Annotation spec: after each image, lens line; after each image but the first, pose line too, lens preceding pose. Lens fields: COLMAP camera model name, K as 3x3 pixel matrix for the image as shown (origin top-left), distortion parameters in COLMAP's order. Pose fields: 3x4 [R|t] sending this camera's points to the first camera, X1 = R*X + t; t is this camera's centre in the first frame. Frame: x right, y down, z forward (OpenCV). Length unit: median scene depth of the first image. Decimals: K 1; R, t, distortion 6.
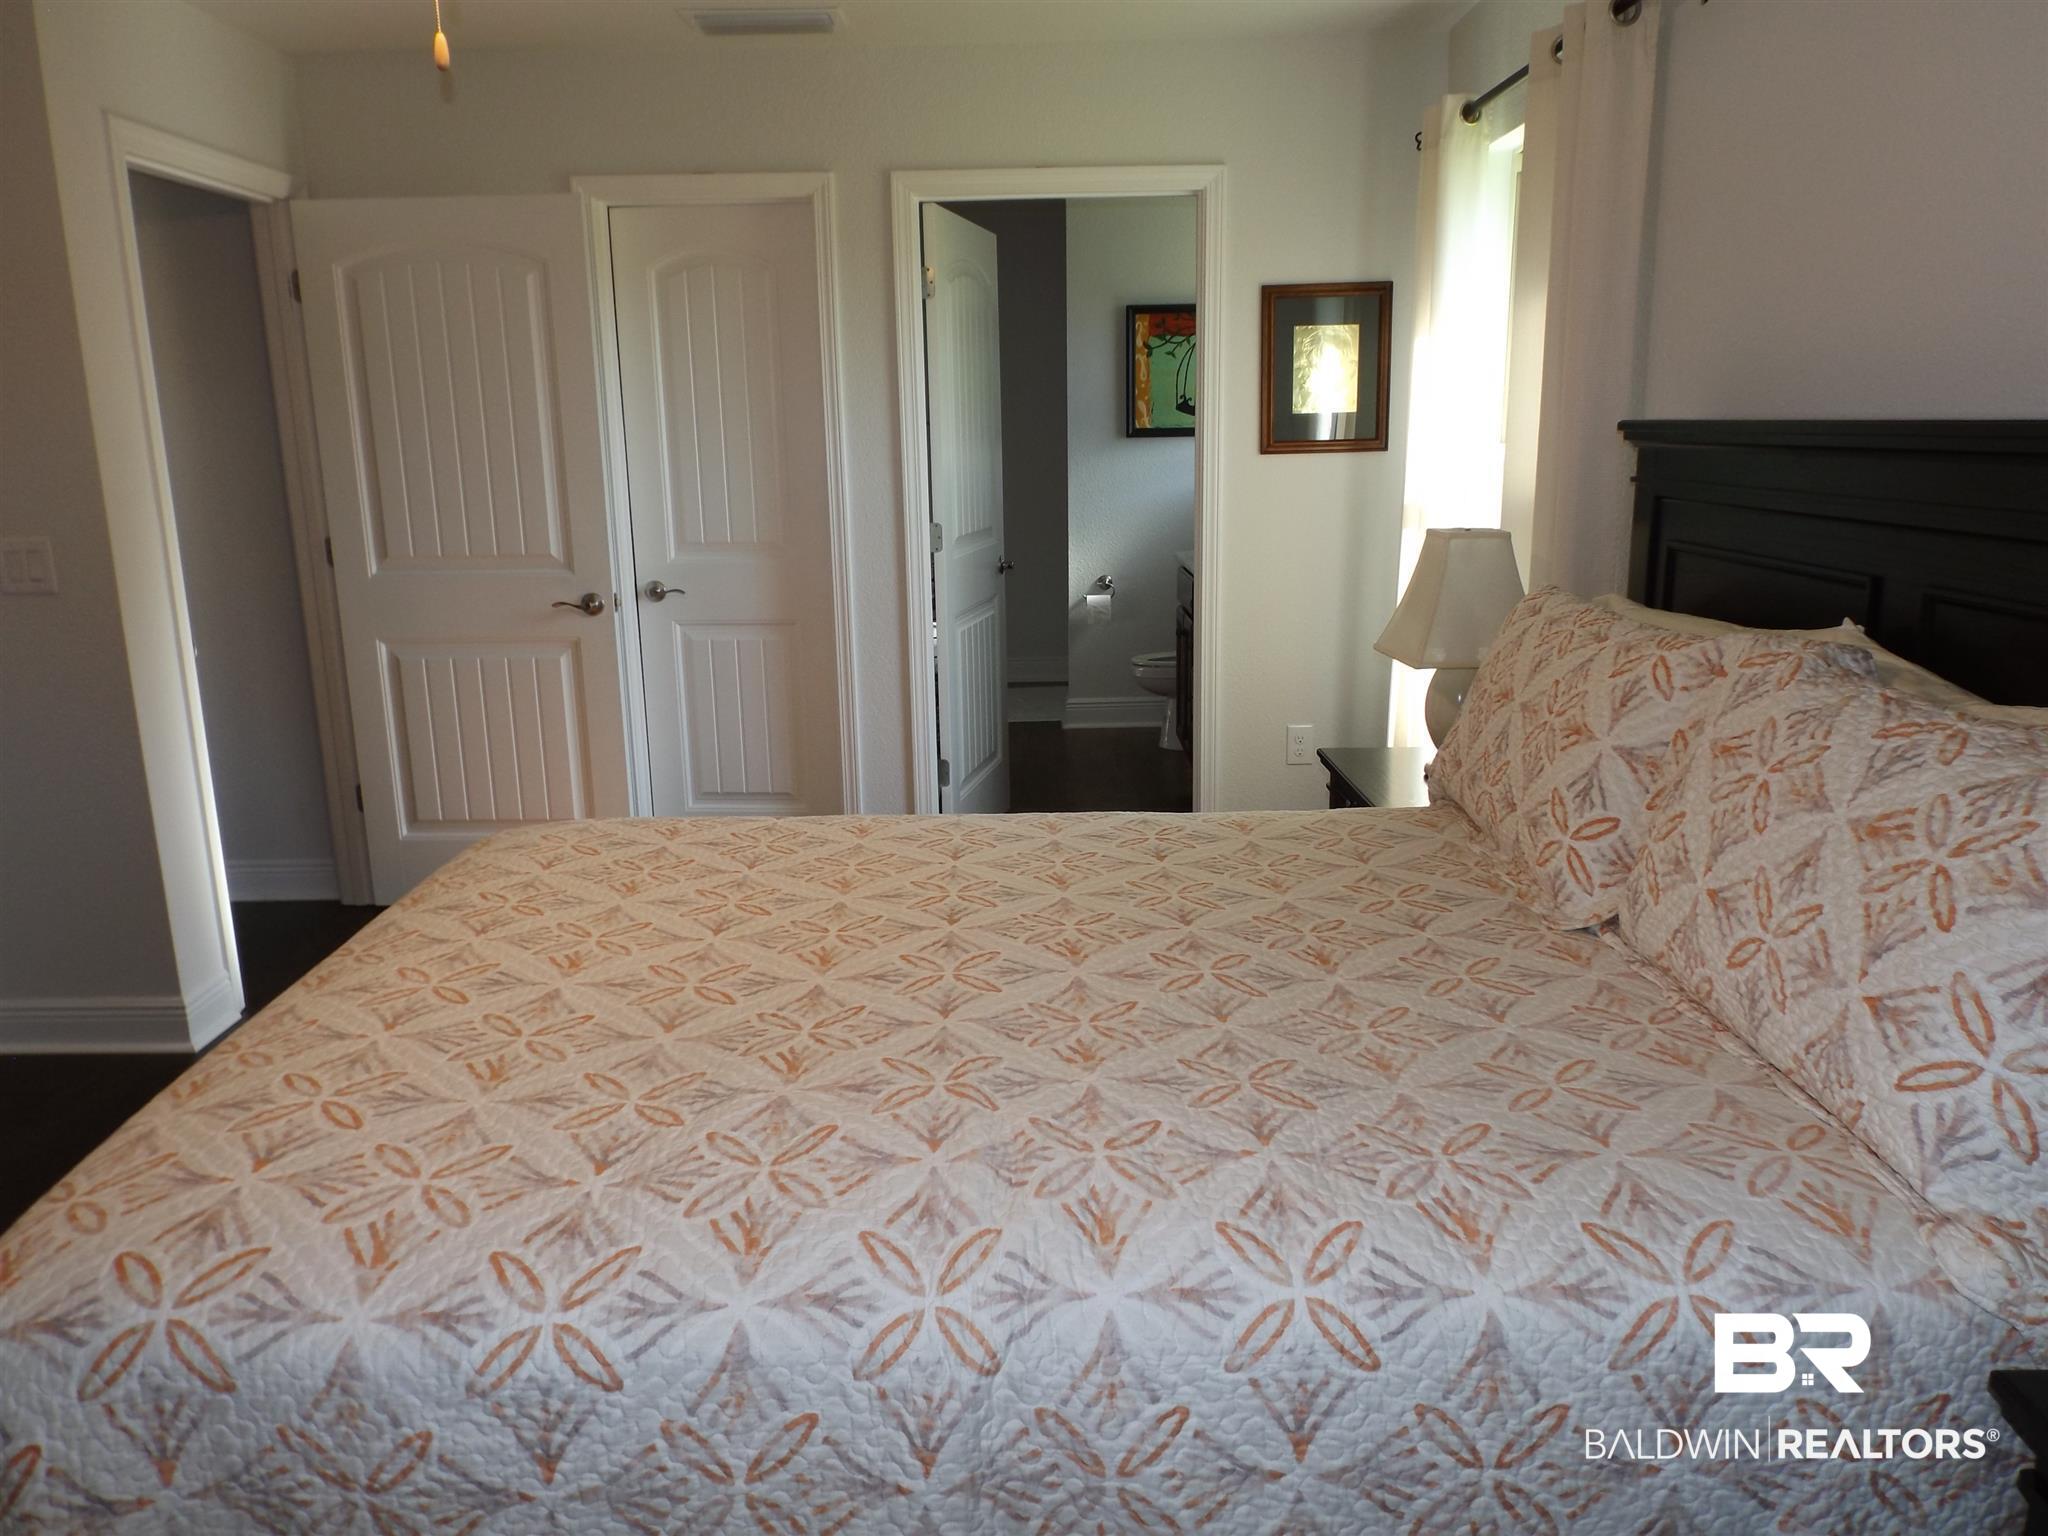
lens RADIAL K [[1480.4, 0, 1026.9], [0, 1480.4, 775.8], [0, 0, 1]] dist [0.007728, -0.017460]
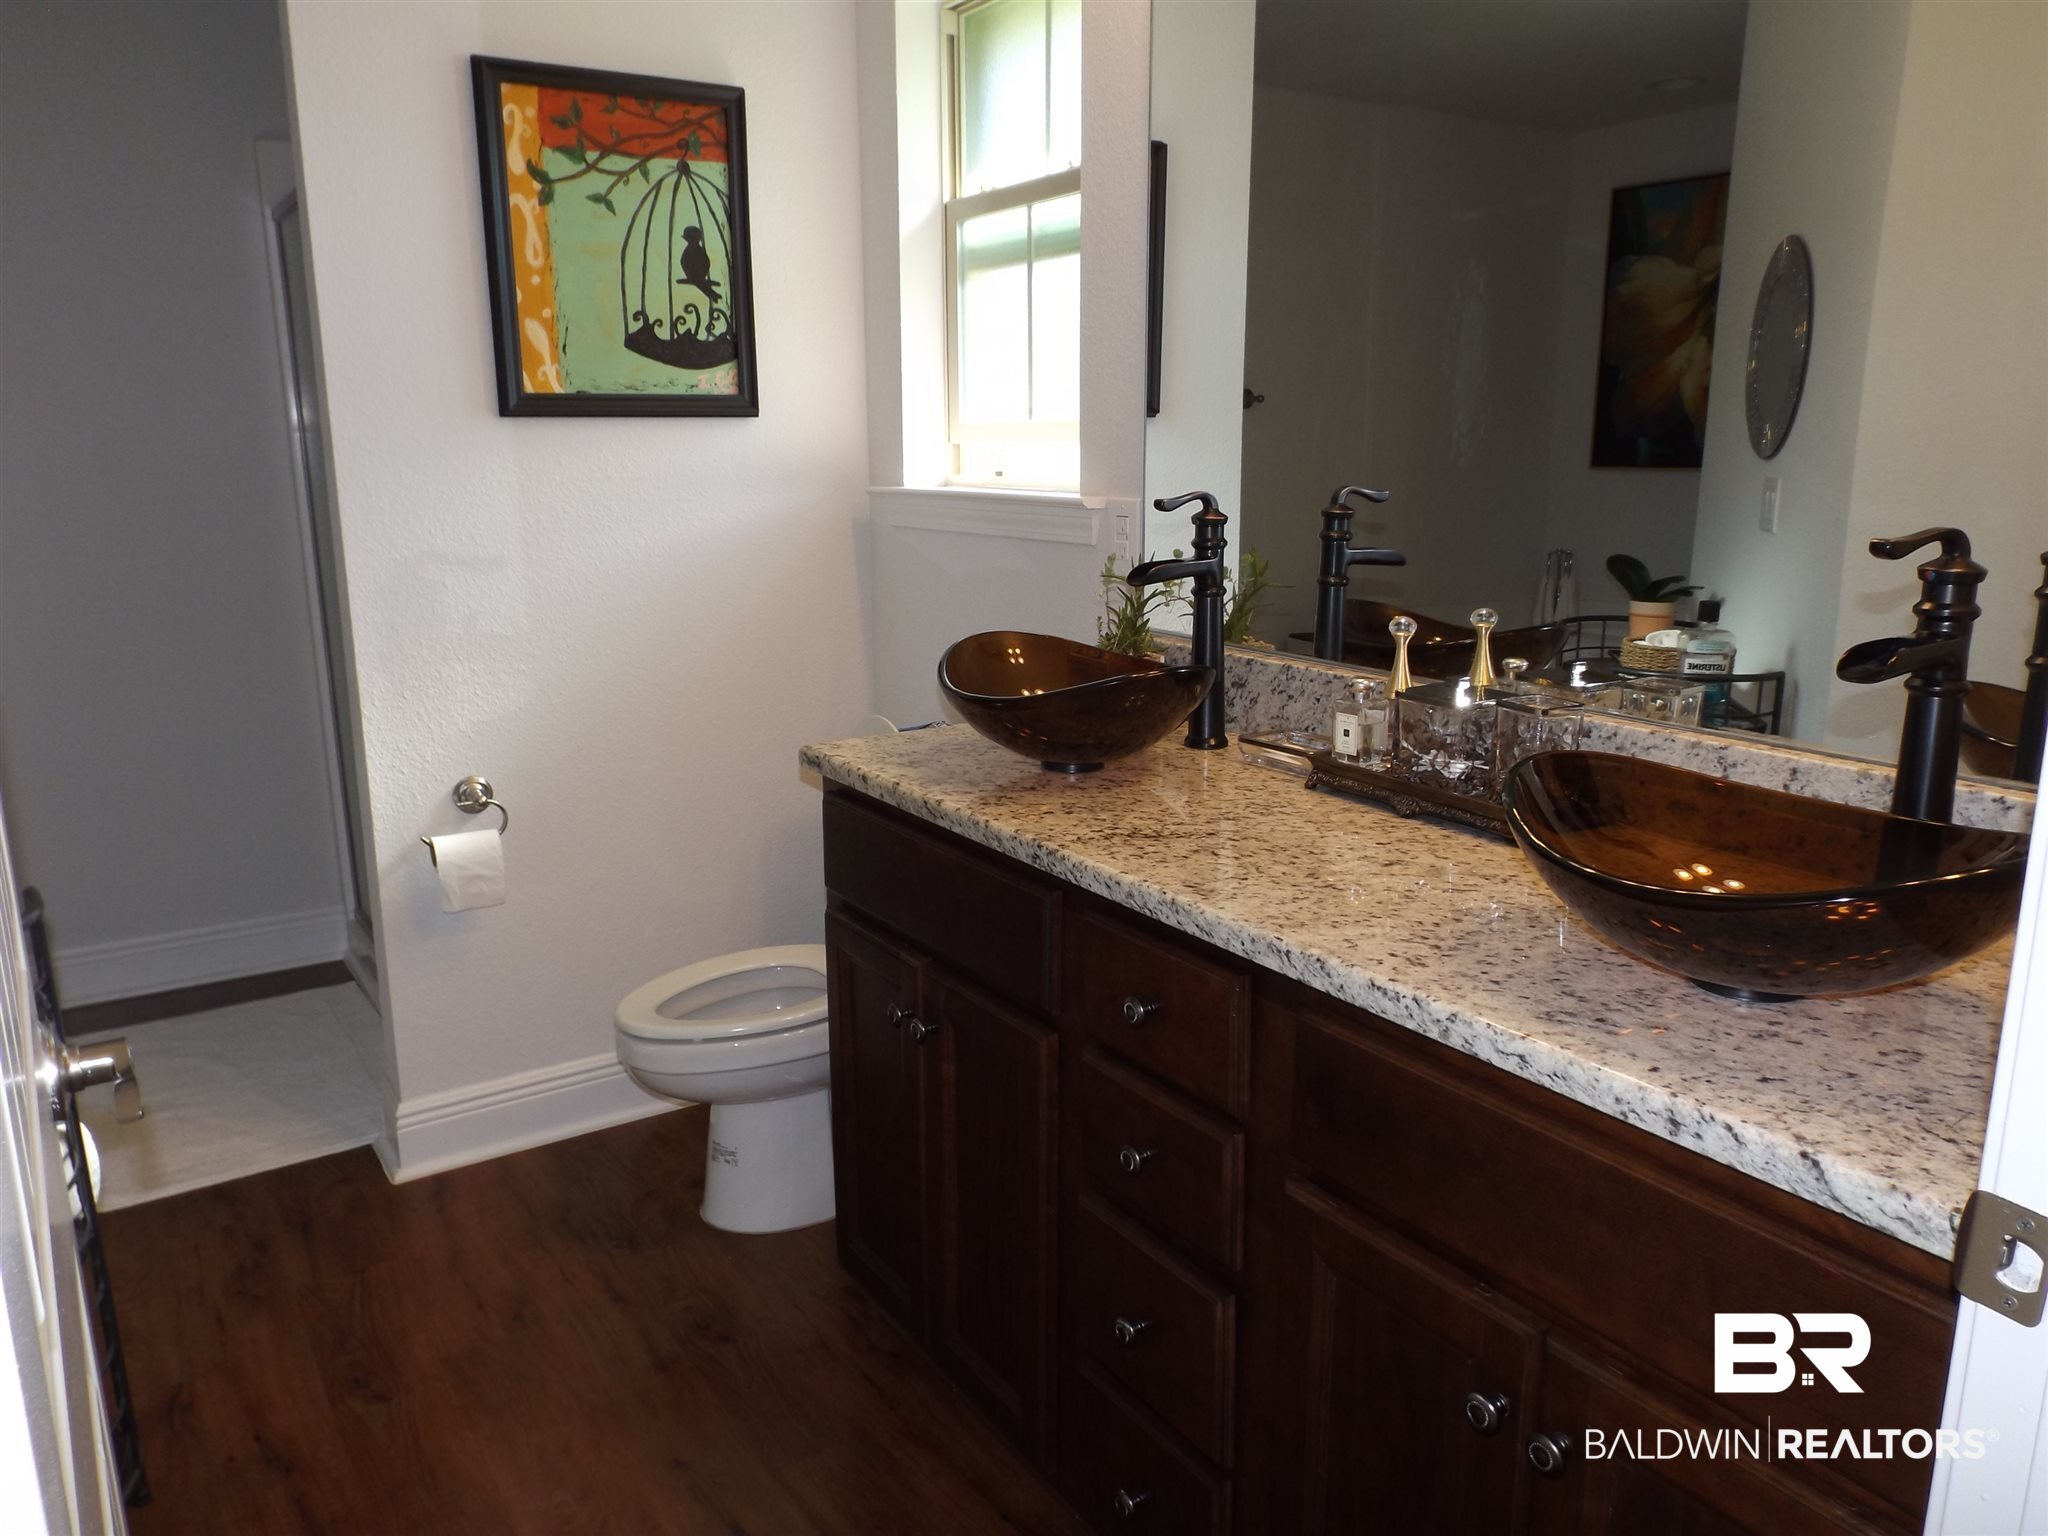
lens RADIAL K [[1480.4, 0, 1026.7], [0, 1480.4, 770.9], [0, 0, 1]] dist [0.007728, -0.017460]
pose [[0.835592, -0.113122, 0.537577, -0.052966], [0.118391, 0.992656, 0.024861, -0.204633], [-0.536441, 0.042871, 0.842848, 0.949489]]
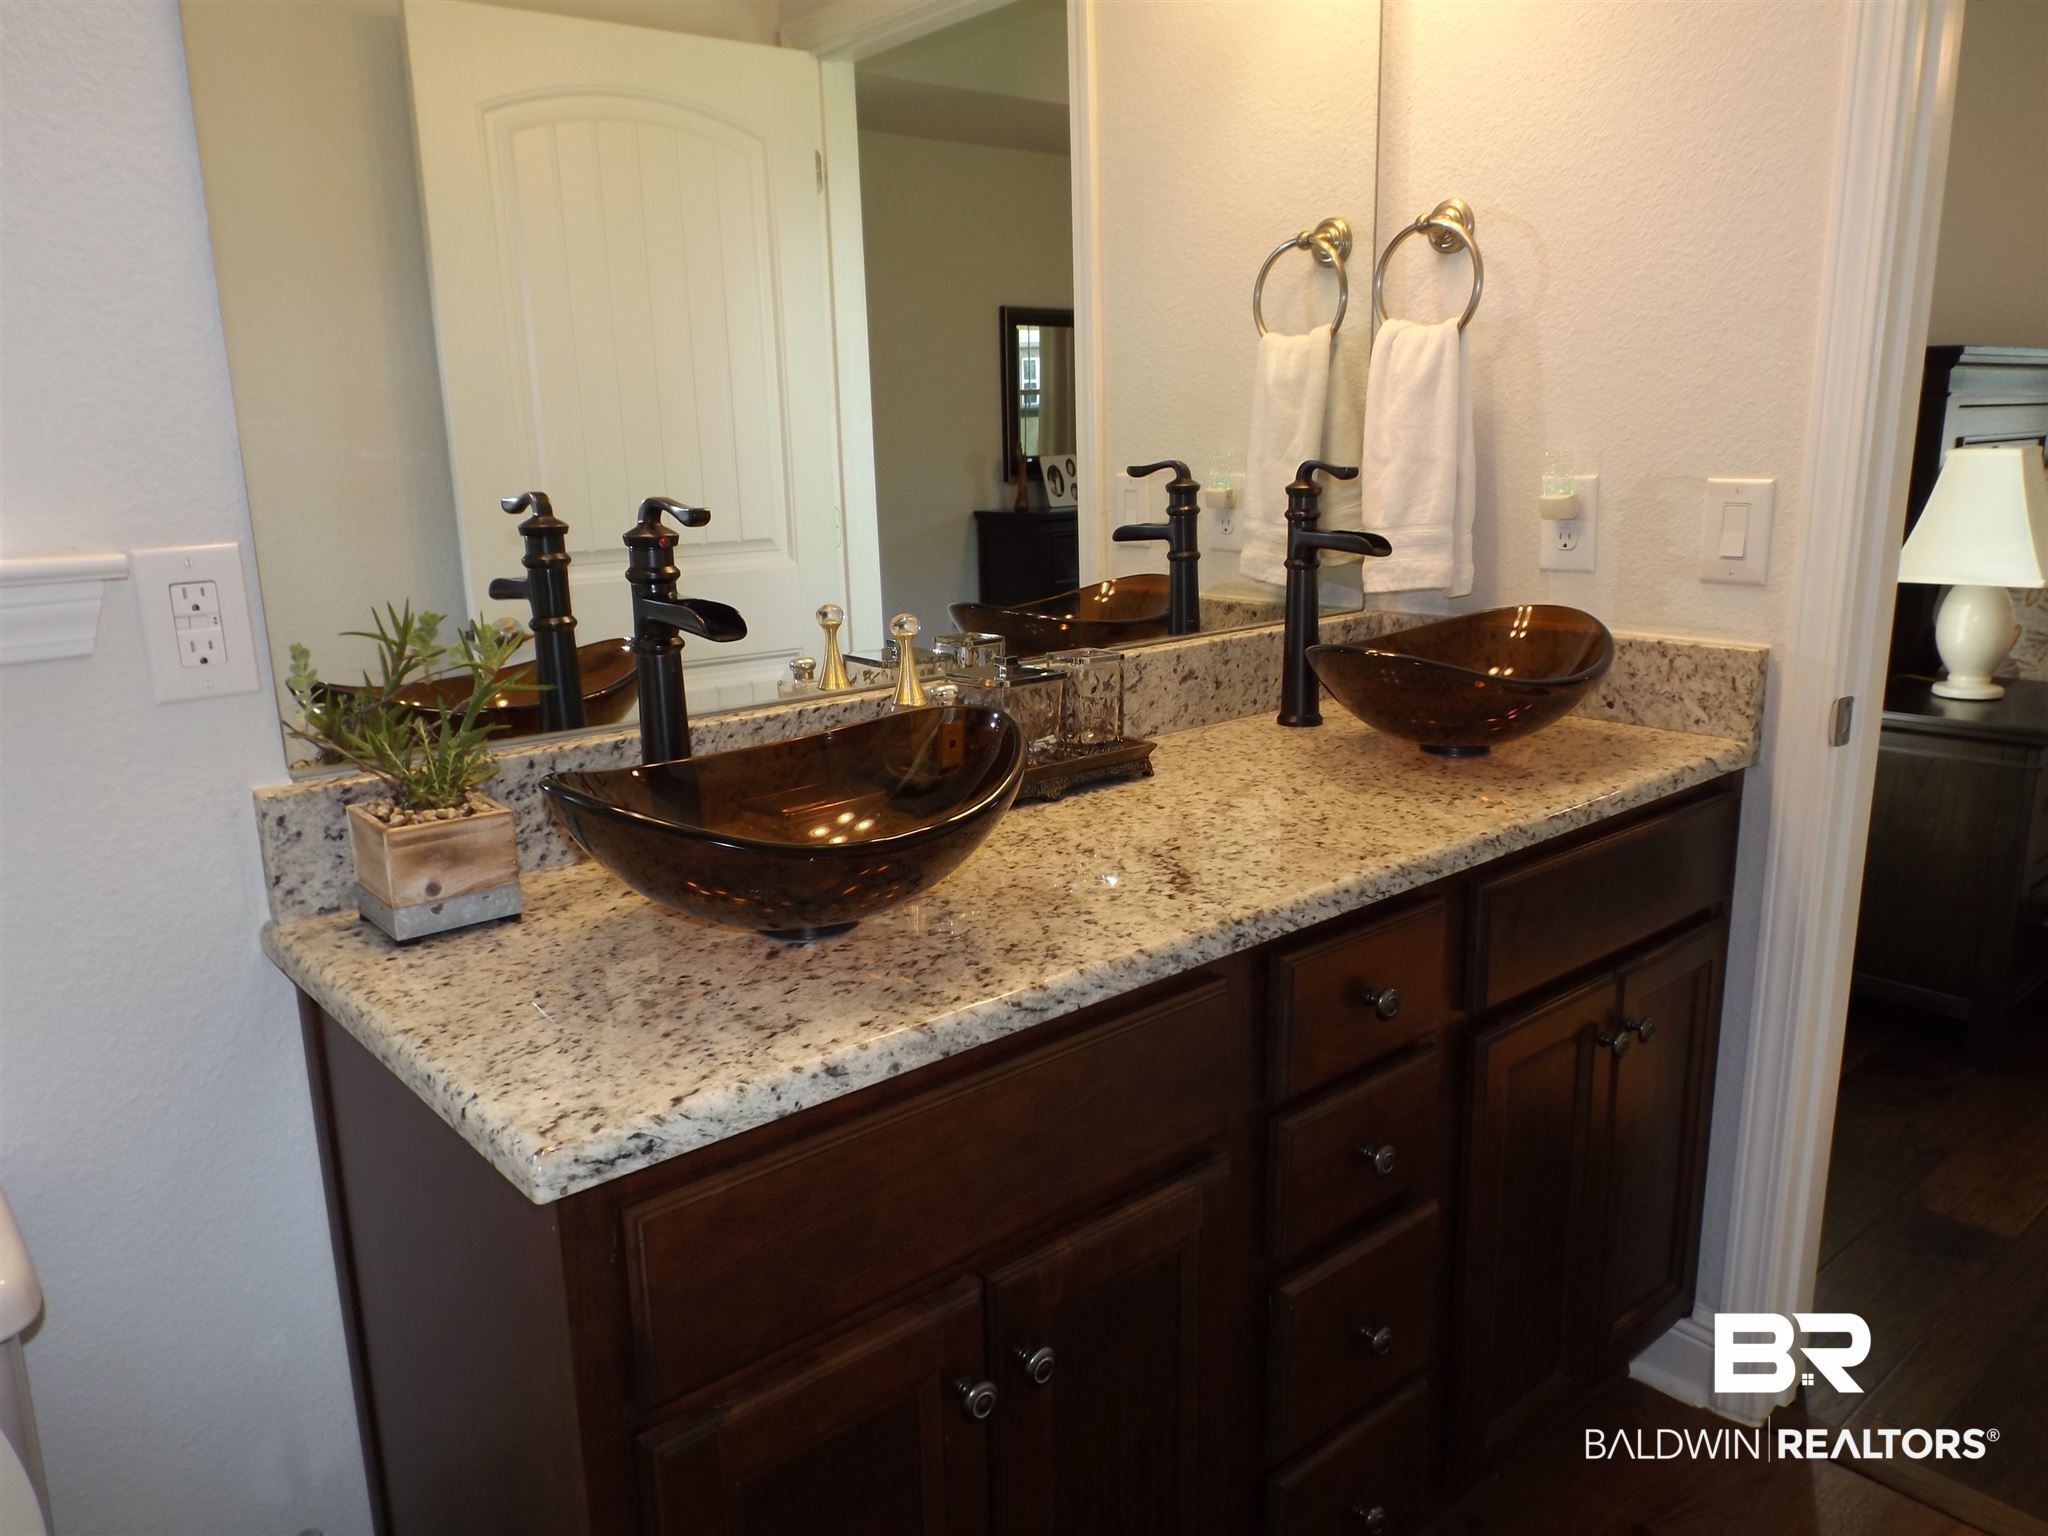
lens RADIAL K [[1480.4, 0, 1027.6], [0, 1480.4, 763.9], [0, 0, 1]] dist [0.007728, -0.017460]
pose [[-0.645177, -0.138136, 0.751442, -0.031003], [0.211900, 0.912586, 0.349693, -0.346760], [-0.734060, 0.384844, -0.559509, 1.595778]]
